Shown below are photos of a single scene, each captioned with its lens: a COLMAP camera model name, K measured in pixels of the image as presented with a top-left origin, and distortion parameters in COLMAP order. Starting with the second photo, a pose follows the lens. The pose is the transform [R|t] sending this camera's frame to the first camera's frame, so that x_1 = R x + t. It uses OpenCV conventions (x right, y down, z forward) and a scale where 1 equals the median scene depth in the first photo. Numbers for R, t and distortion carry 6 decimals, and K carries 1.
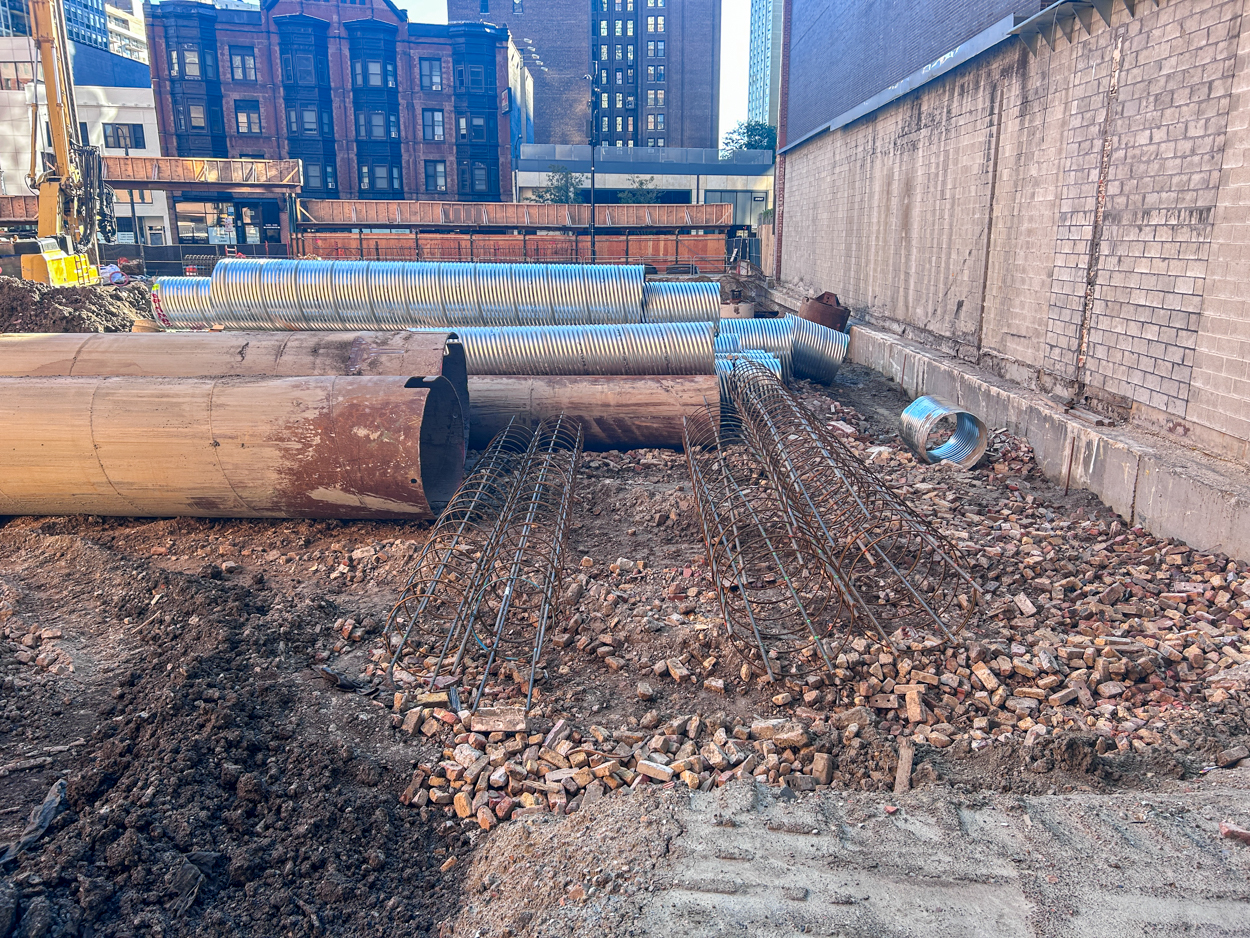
lens RADIAL K [[942.2, 0, 618.2], [0, 942.2, 455.0], [0, 0, 1]] dist [0.046592, -0.039840]
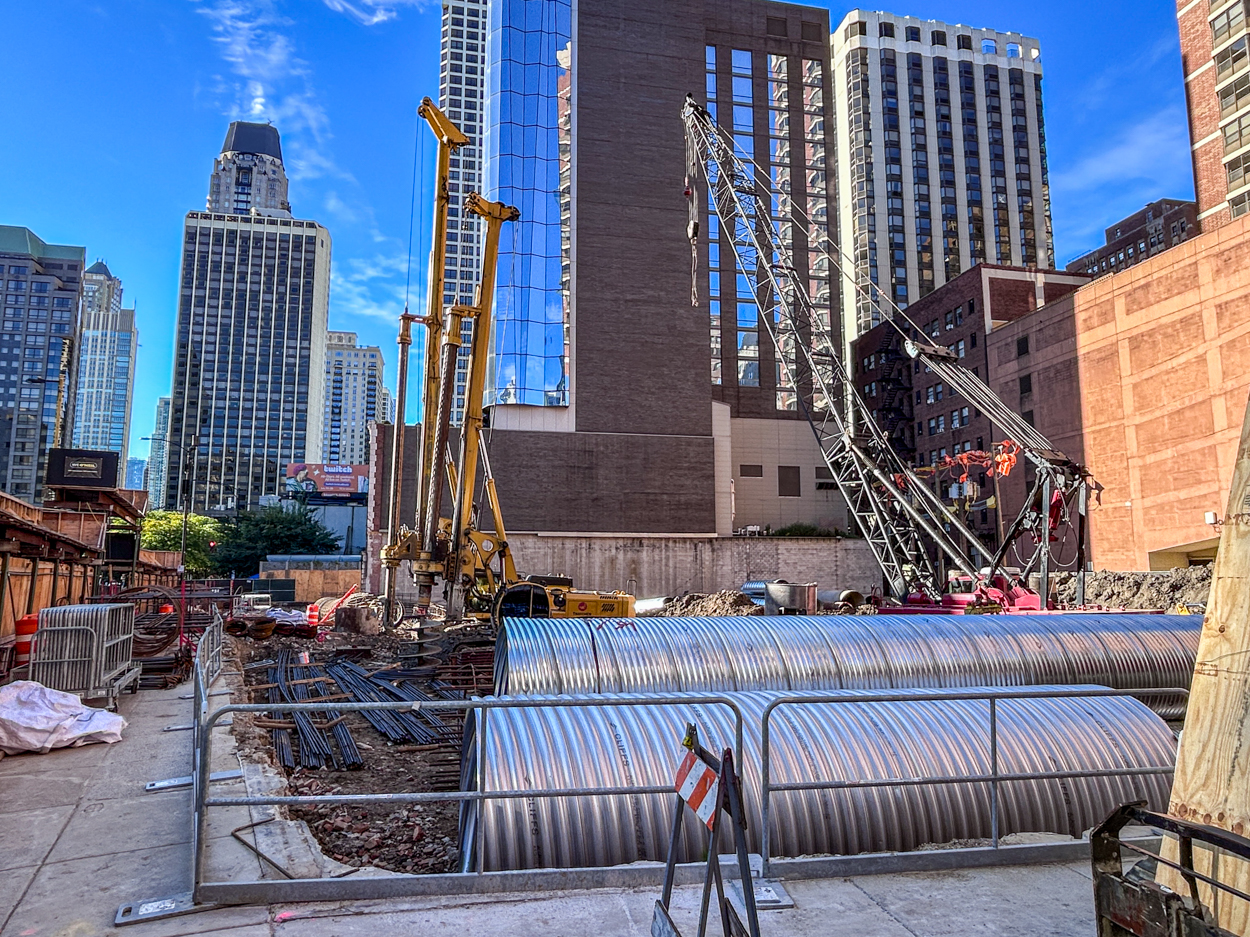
lens RADIAL K [[804.5, 0, 632.5], [0, 804.5, 477.2], [0, 0, 1]] dist [-0.001975, -0.005022]
pose [[-0.221782, 0.125311, 0.967011, -0.943311], [0.226492, 0.971205, -0.073909, -0.135689], [-0.948427, 0.202628, -0.243778, 0.612259]]
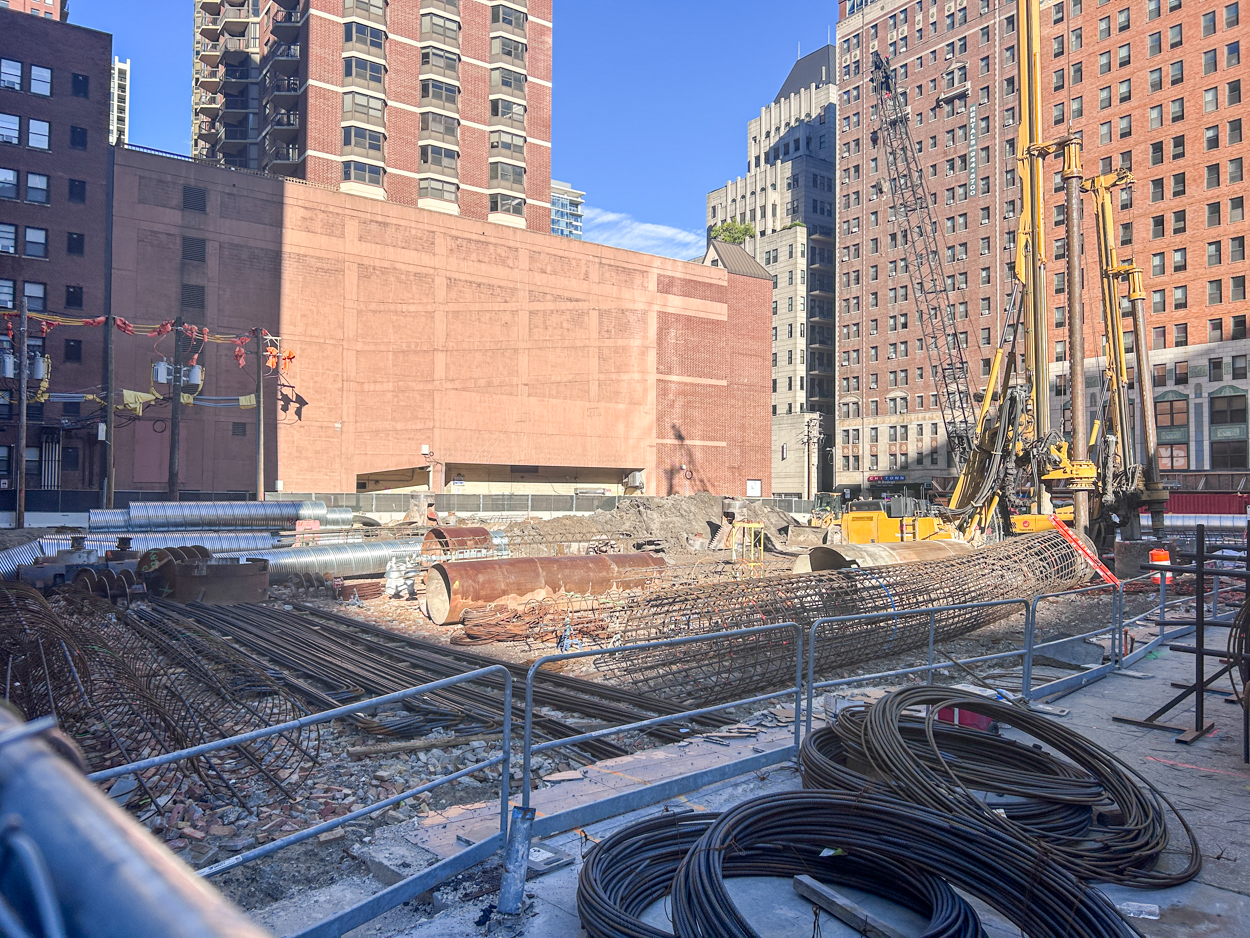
lens RADIAL K [[942.2, 0, 633.3], [0, 942.2, 471.8], [0, 0, 1]] dist [0.046592, -0.039840]
pose [[-0.805778, -0.023779, -0.591740, 0.103484], [-0.142859, 0.977491, 0.155252, -0.204465], [0.574729, 0.209634, -0.791037, 0.898351]]
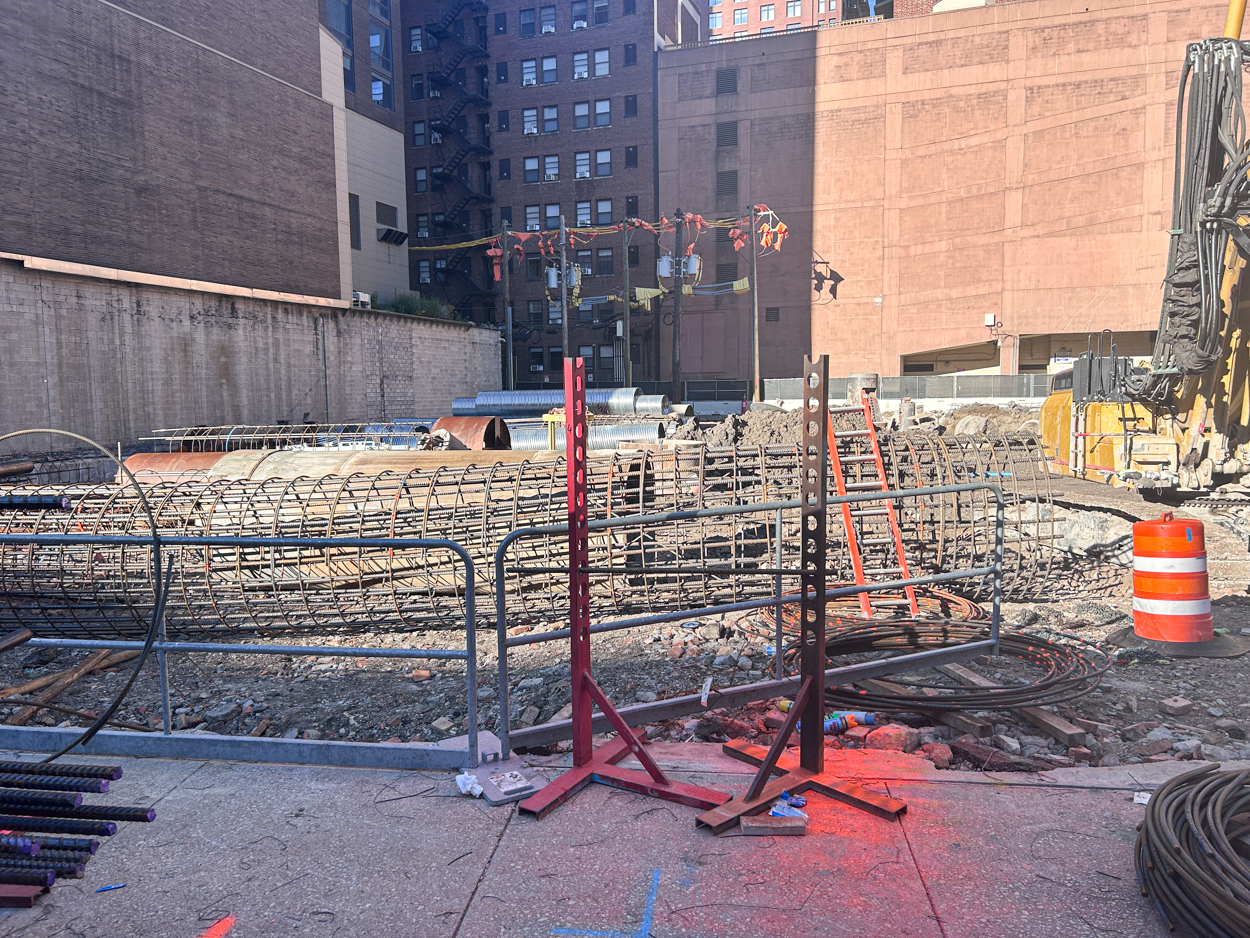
lens RADIAL K [[942.2, 0, 622.4], [0, 942.2, 472.1], [0, 0, 1]] dist [0.046592, -0.039840]
pose [[-0.948270, -0.014041, 0.317153, -0.292542], [0.086388, 0.949909, 0.300349, -0.185313], [-0.305484, 0.312210, -0.899558, 0.829809]]
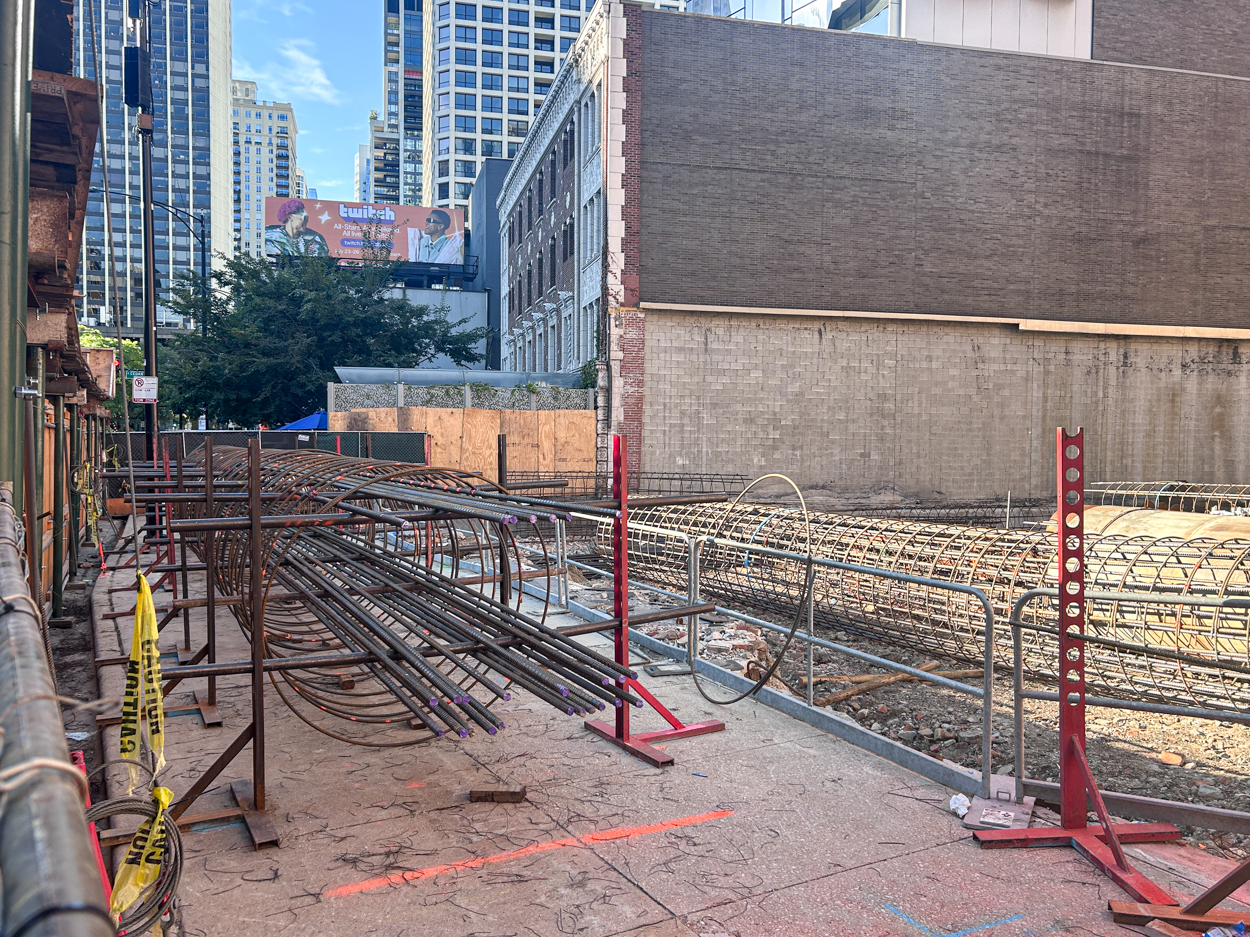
lens RADIAL K [[998.2, 0, 621.8], [0, 998.2, 476.3], [0, 0, 1]] dist [0.005461, 0.010436]
pose [[-0.254088, -0.034576, 0.966563, -0.332304], [0.213949, 0.972594, 0.091034, -0.183599], [-0.943221, 0.229926, -0.239727, 0.817681]]
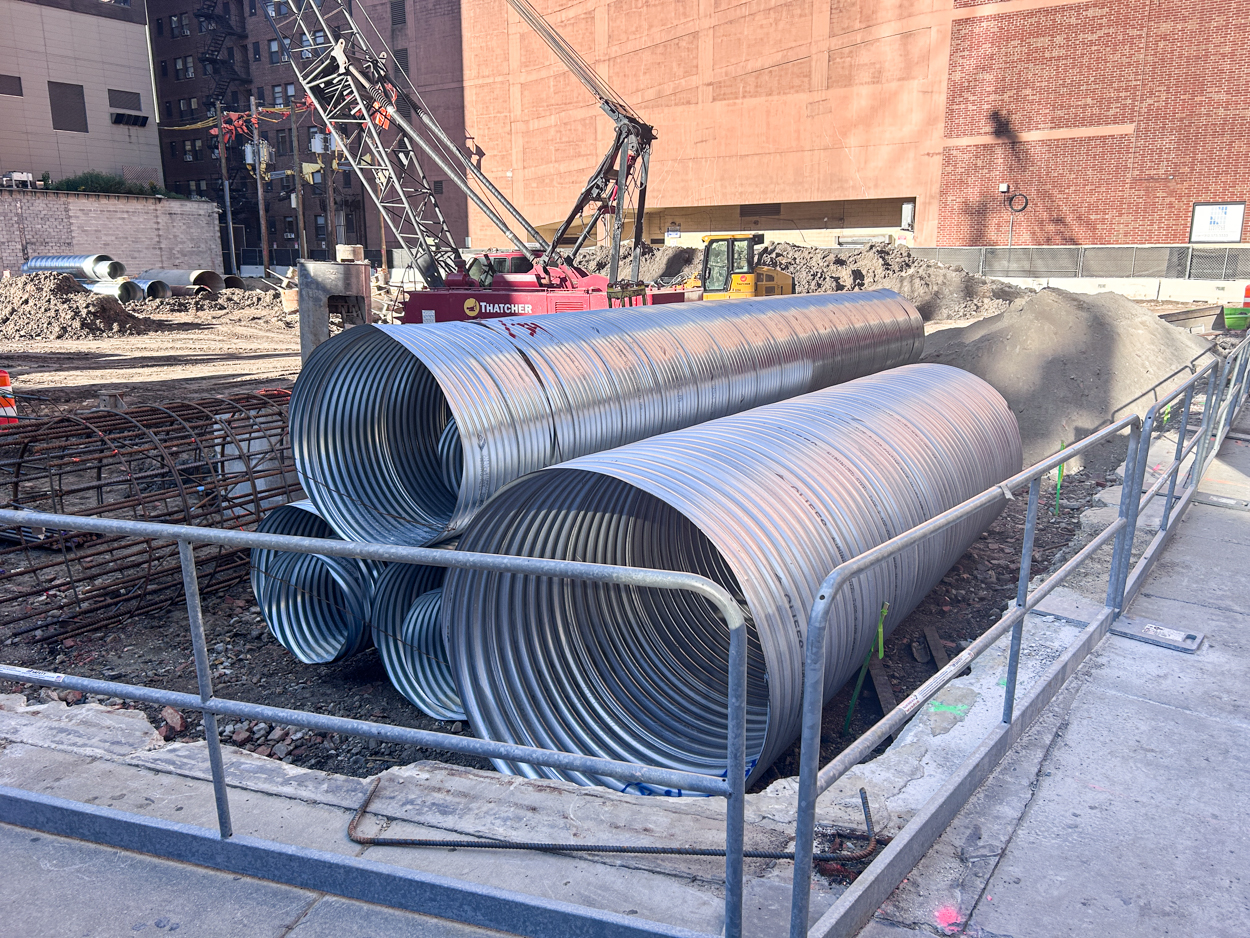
lens RADIAL K [[942.2, 0, 627.0], [0, 942.2, 474.2], [0, 0, 1]] dist [0.046592, -0.039840]
pose [[-0.833012, -0.122588, 0.539502, -0.872956], [0.128971, 0.905250, 0.404832, -0.147754], [-0.538012, 0.406810, -0.738274, 0.662846]]
